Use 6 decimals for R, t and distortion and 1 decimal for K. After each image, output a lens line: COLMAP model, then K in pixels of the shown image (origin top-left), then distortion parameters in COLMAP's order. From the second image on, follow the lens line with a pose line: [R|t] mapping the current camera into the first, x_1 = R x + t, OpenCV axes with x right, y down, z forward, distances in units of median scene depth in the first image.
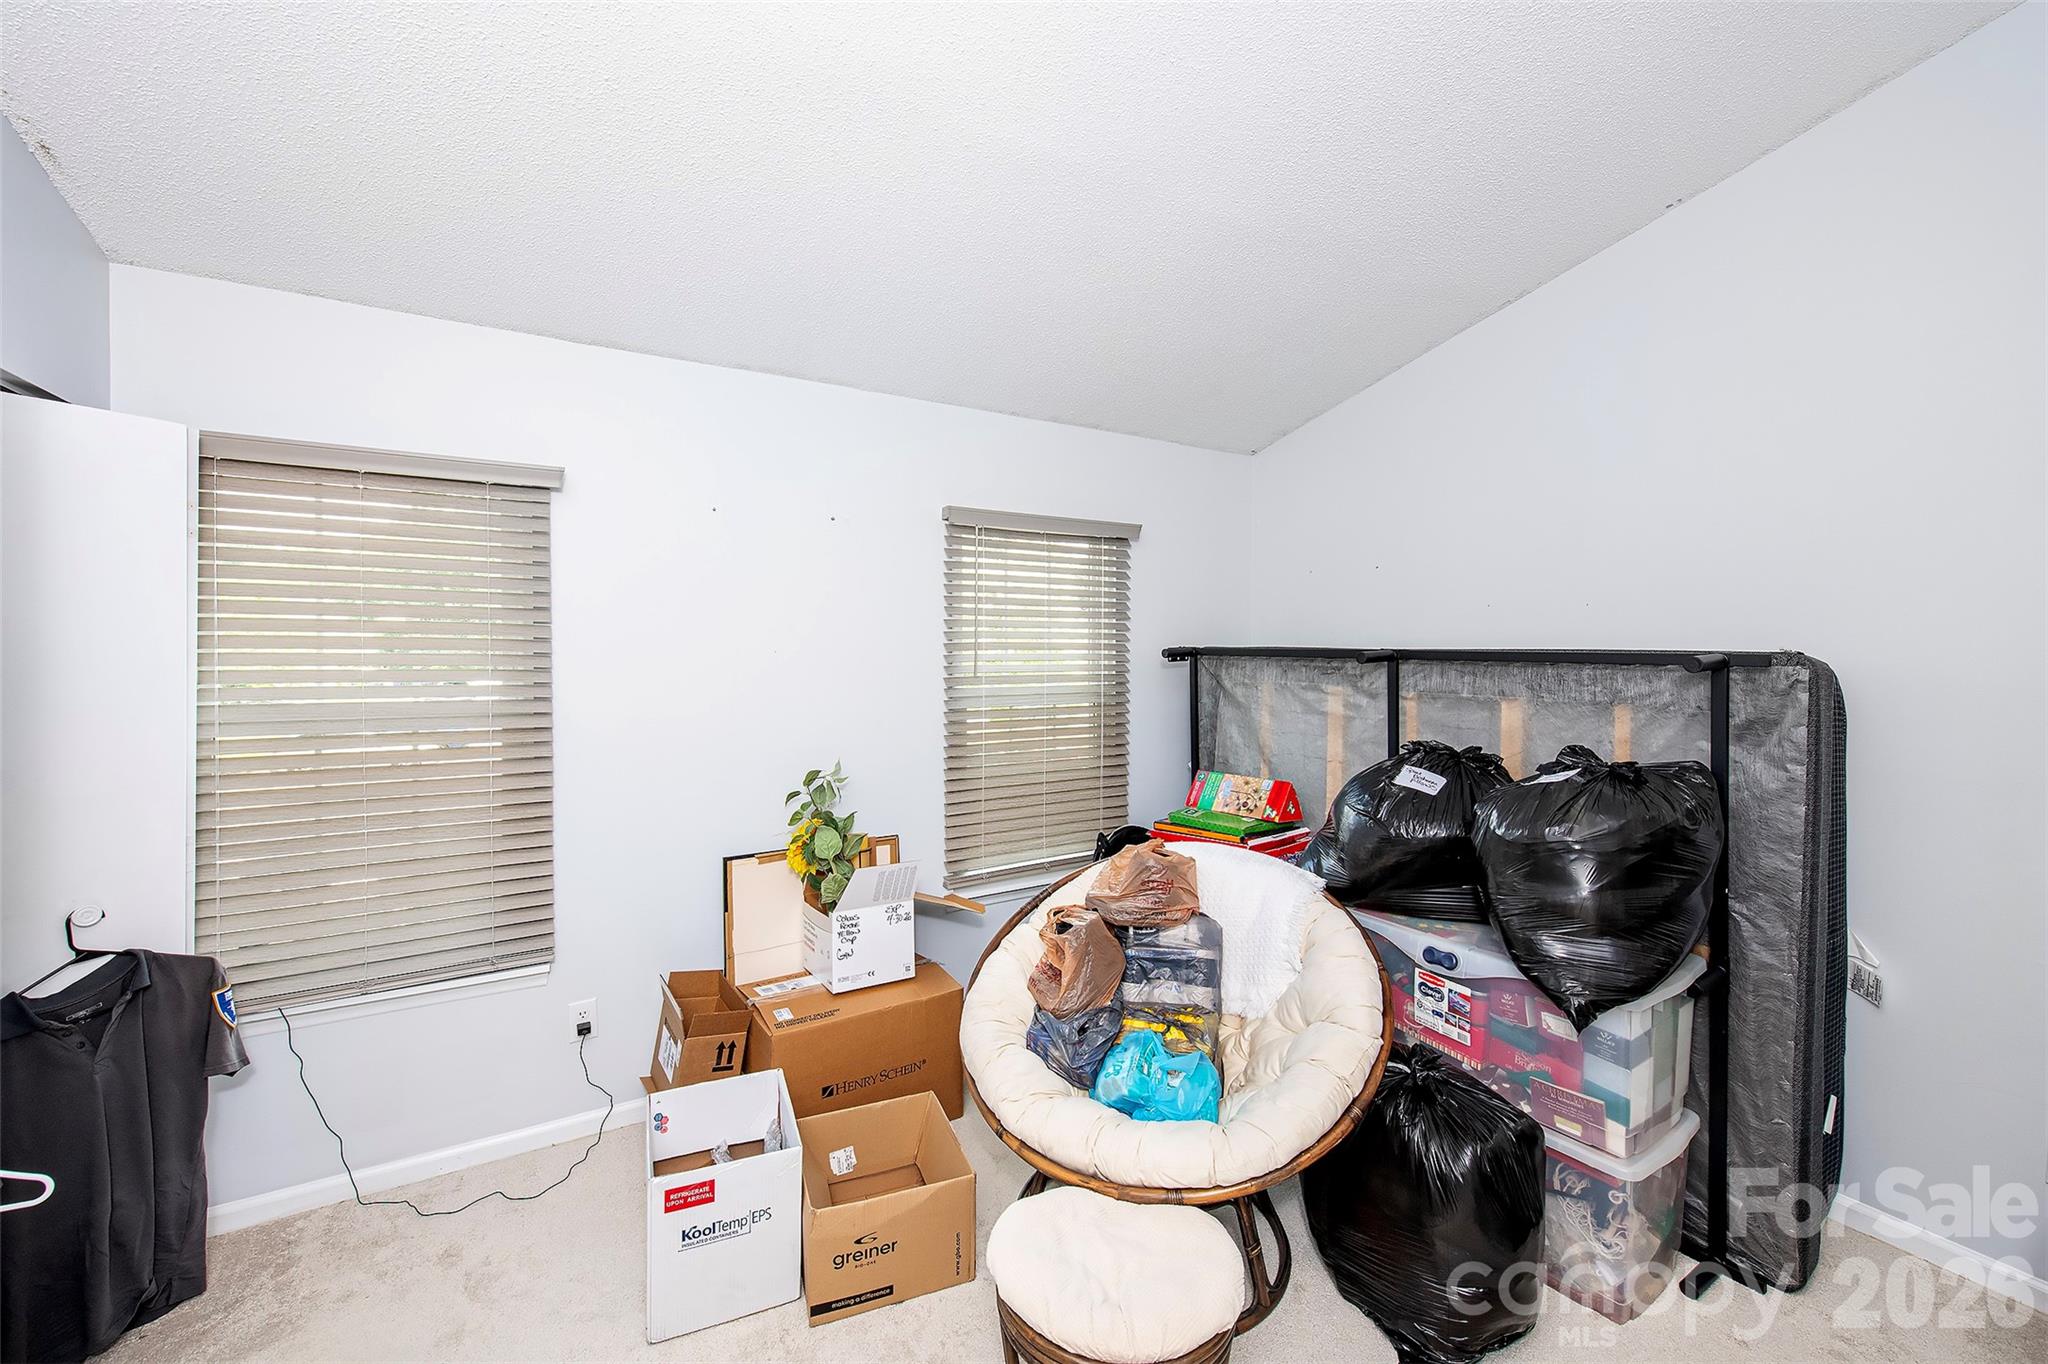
lens RADIAL K [[816.2, 0, 1030.1], [0, 816.2, 652.1], [0, 0, 1]] dist [-0.000861, -0.000606]
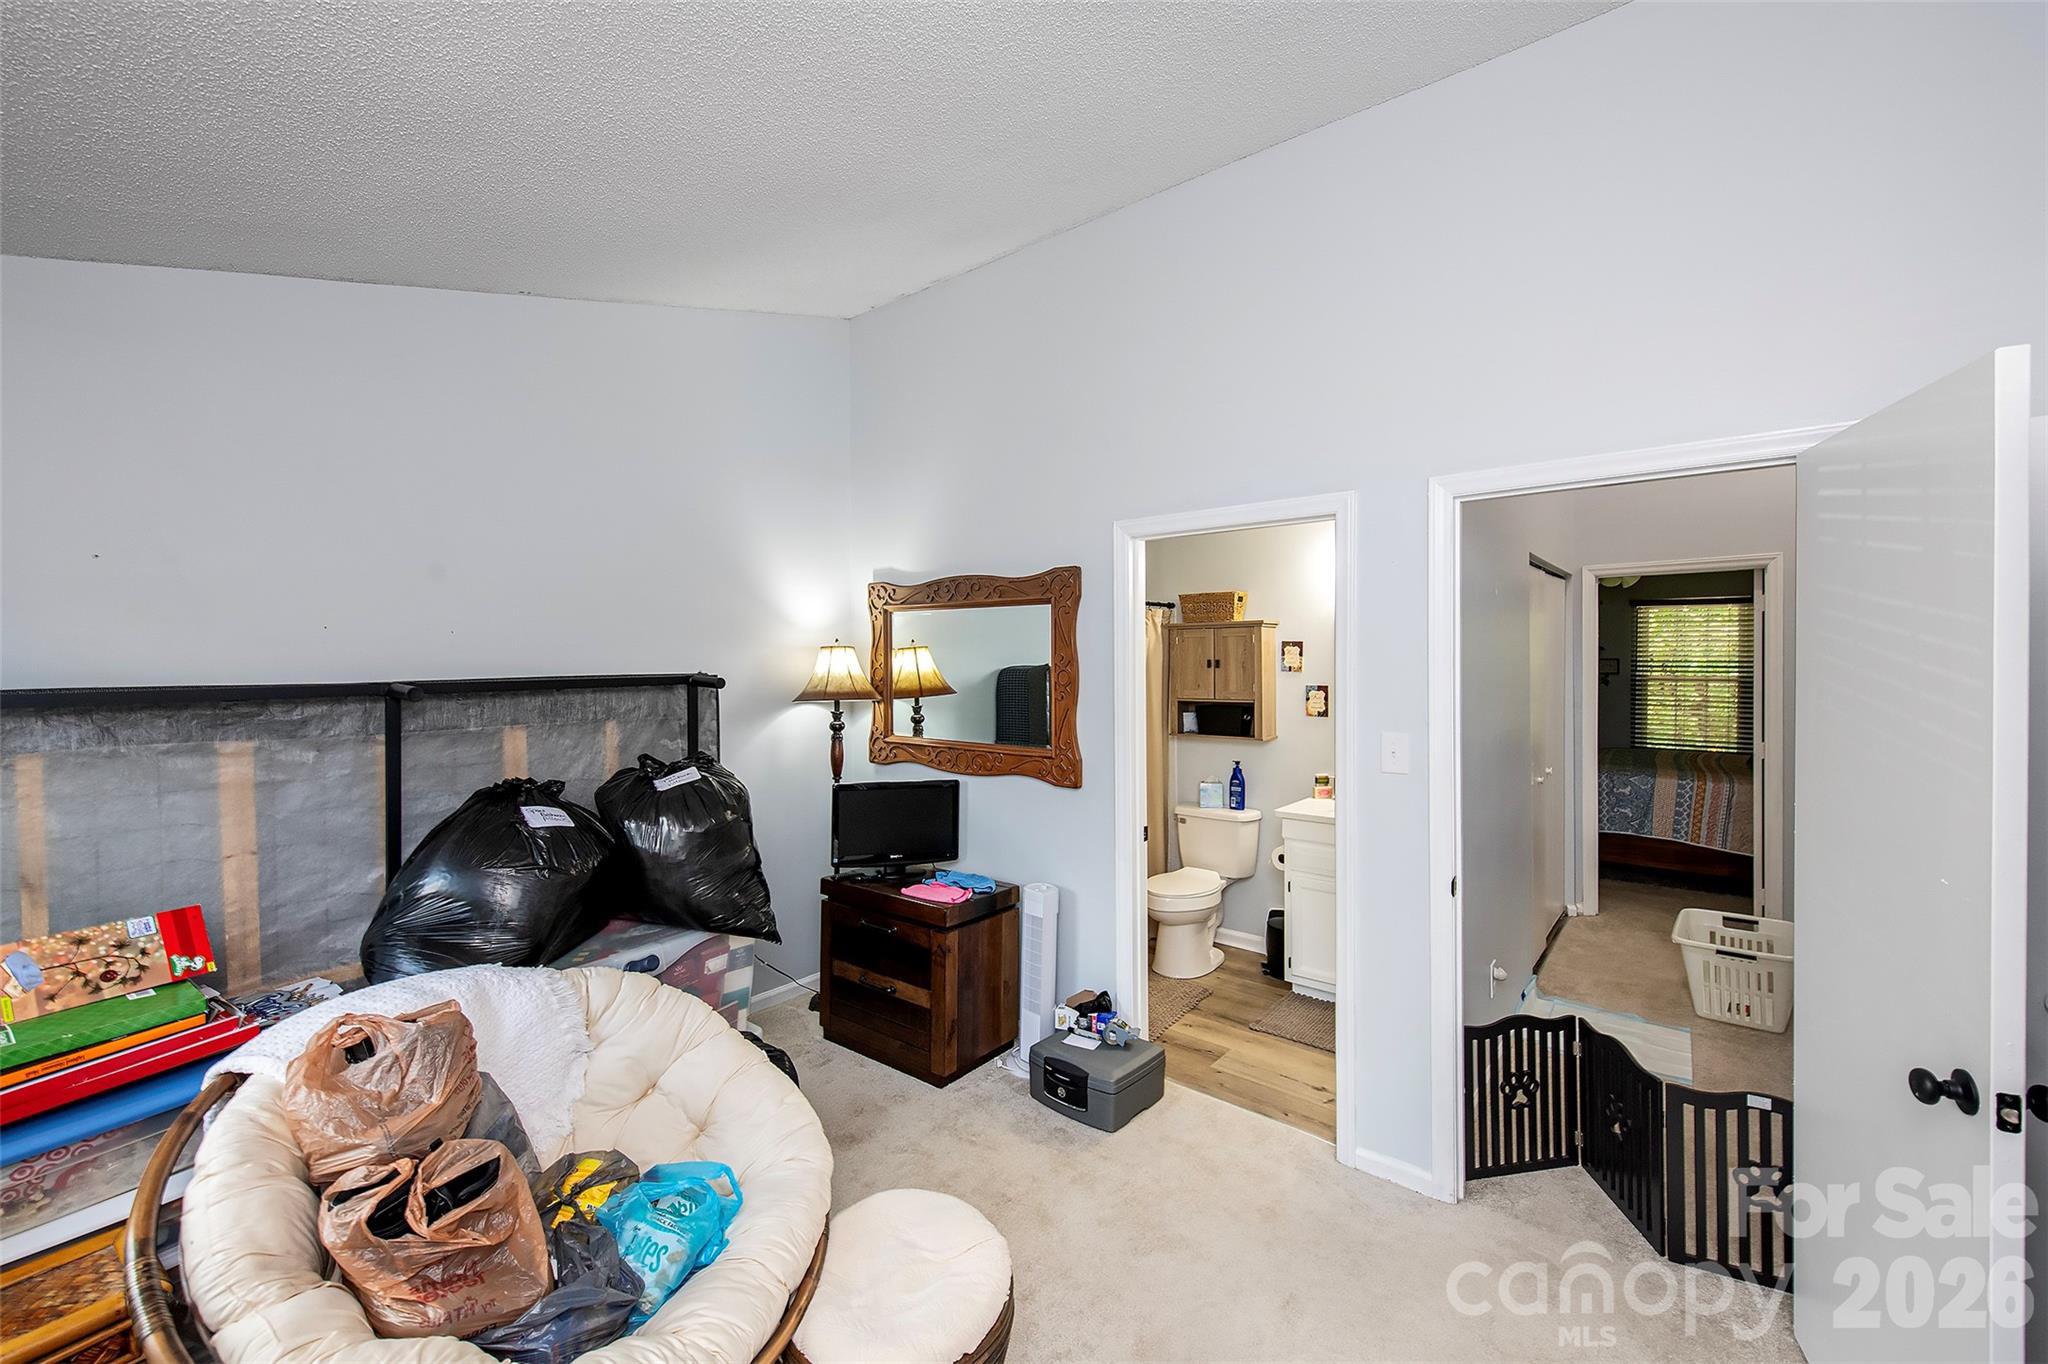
lens RADIAL K [[827.8, 0, 1029.0], [0, 827.8, 639.8], [0, 0, 1]] dist [0.001659, -0.000198]
pose [[-0.333756, 0.006411, 0.942638, -0.564957], [0.012238, 0.999922, -0.002468, -0.038583], [-0.942580, 0.010713, -0.333808, 0.703844]]
